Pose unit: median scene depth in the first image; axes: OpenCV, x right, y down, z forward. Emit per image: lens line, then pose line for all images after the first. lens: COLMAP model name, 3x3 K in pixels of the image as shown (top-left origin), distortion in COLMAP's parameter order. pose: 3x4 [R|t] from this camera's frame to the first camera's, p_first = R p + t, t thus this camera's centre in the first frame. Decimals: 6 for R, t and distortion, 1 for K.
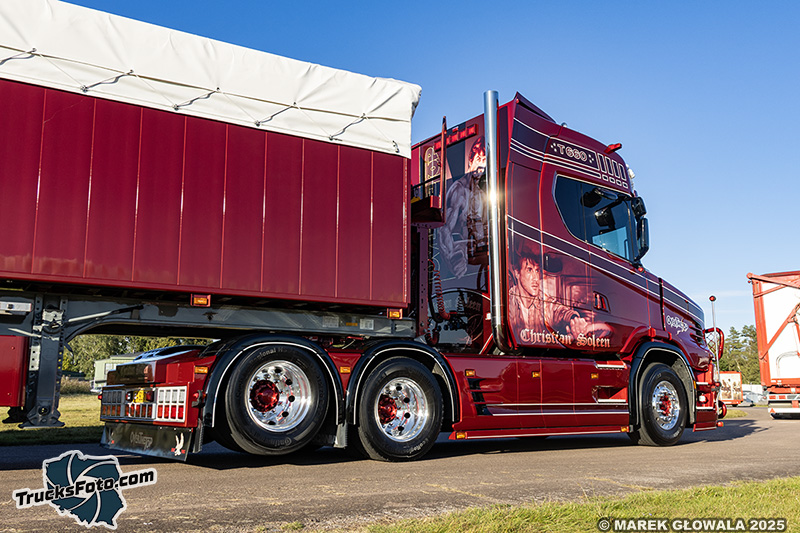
lens RADIAL K [[792.0, 0, 430.9], [0, 792.0, 263.8], [0, 0, 1]] dist [0.068124, -0.011708]
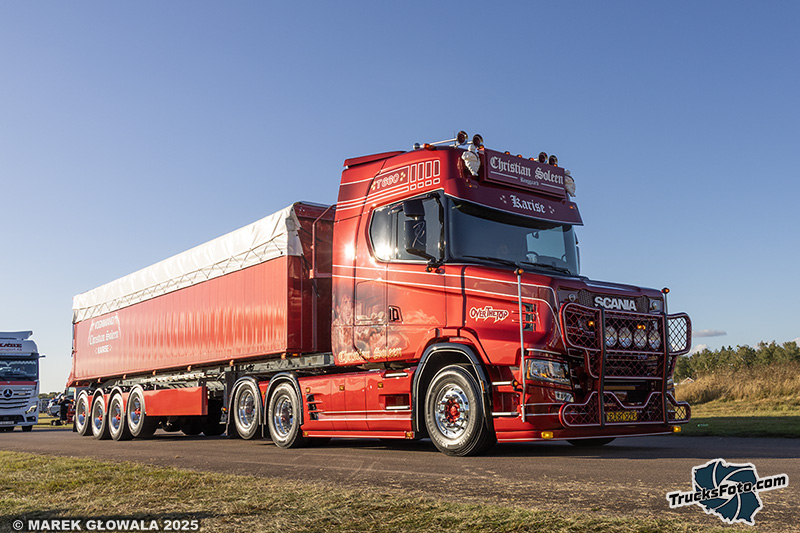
lens RADIAL K [[792.0, 0, 430.9], [0, 792.0, 263.8], [0, 0, 1]] dist [0.068124, -0.011708]
pose [[0.017163, -0.171458, -0.985042, 1.333296], [0.194849, 0.966872, -0.164900, 0.175513], [0.980683, -0.189105, 0.050003, 1.057342]]
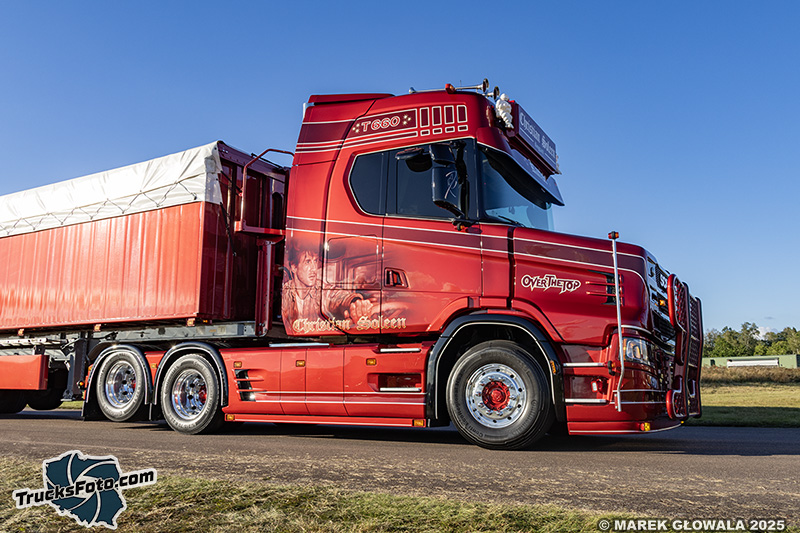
lens RADIAL K [[653.5, 0, 400.0], [0, 653.5, 266.5], [0, 0, 1]] dist [0.008924, -0.001511]
pose [[0.403944, -0.159196, -0.900825, 0.921419], [0.149973, 0.982942, -0.106458, 0.120021], [0.902406, -0.092096, 0.420929, 0.732274]]
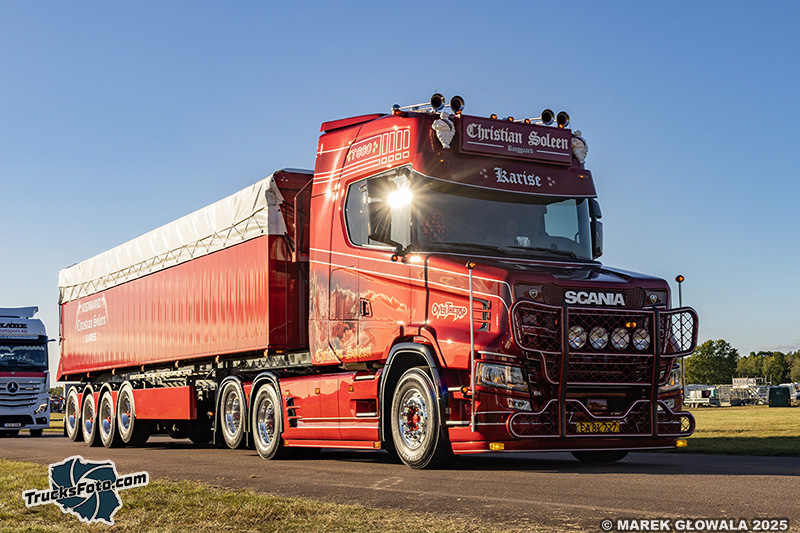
lens RADIAL K [[1174.2, 0, 400.0], [0, 1174.2, 266.5], [0, 0, 1]] dist [0.124110, 0.050997]
pose [[-0.159134, -0.113805, -0.980676, 1.632652], [0.184101, 0.972489, -0.142729, 0.214133], [0.969940, -0.203257, -0.133805, 1.293923]]
